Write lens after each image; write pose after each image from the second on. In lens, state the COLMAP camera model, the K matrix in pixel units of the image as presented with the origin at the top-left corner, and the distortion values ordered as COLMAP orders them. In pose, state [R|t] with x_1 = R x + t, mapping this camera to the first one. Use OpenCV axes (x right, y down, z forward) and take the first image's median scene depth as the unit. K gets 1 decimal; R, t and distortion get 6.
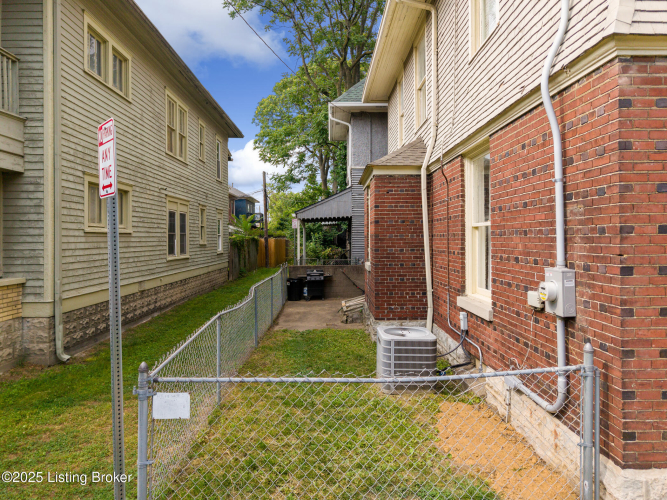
lens RADIAL K [[451.5, 0, 335.2], [0, 451.5, 232.5], [0, 0, 1]] dist [0.021122, 0.001078]
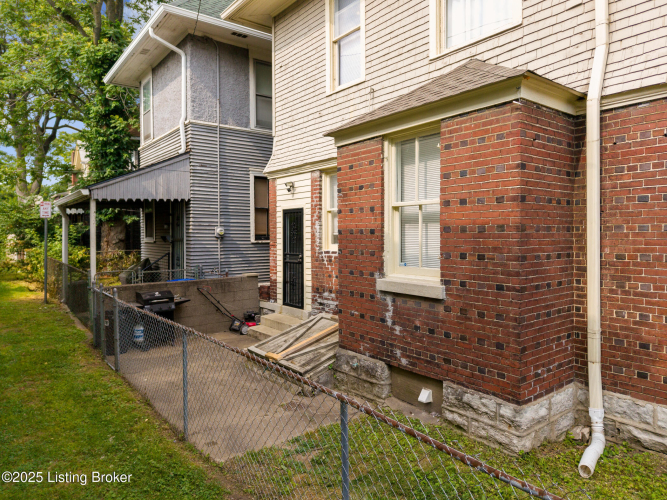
lens RADIAL K [[451.5, 0, 335.2], [0, 451.5, 232.5], [0, 0, 1]] dist [0.021122, 0.001078]
pose [[0.794584, 0.002692, 0.607148, -0.568306], [-0.006744, 0.999968, 0.004392, 0.017611], [-0.607116, -0.007584, 0.794577, 1.176369]]
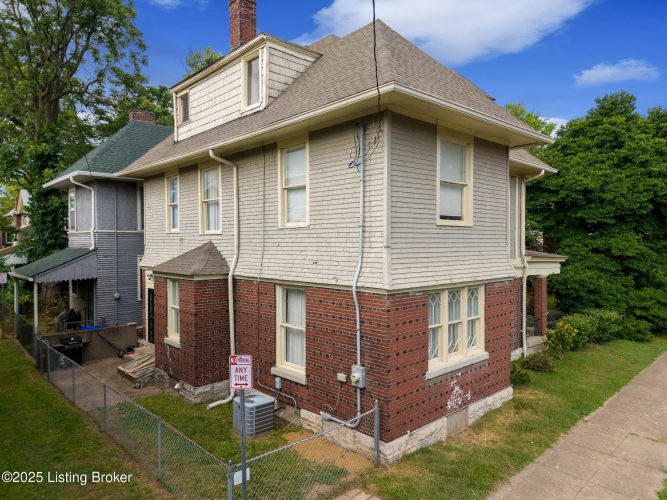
lens RADIAL K [[459.6, 0, 333.5], [0, 459.6, 250.0], [0, 0, 1]] dist [0.023006, -0.001736]
pose [[0.741727, -0.008100, 0.670653, -0.844933], [-0.011987, 0.999607, 0.025330, -0.411964], [-0.670595, -0.026827, 0.741338, -0.473605]]
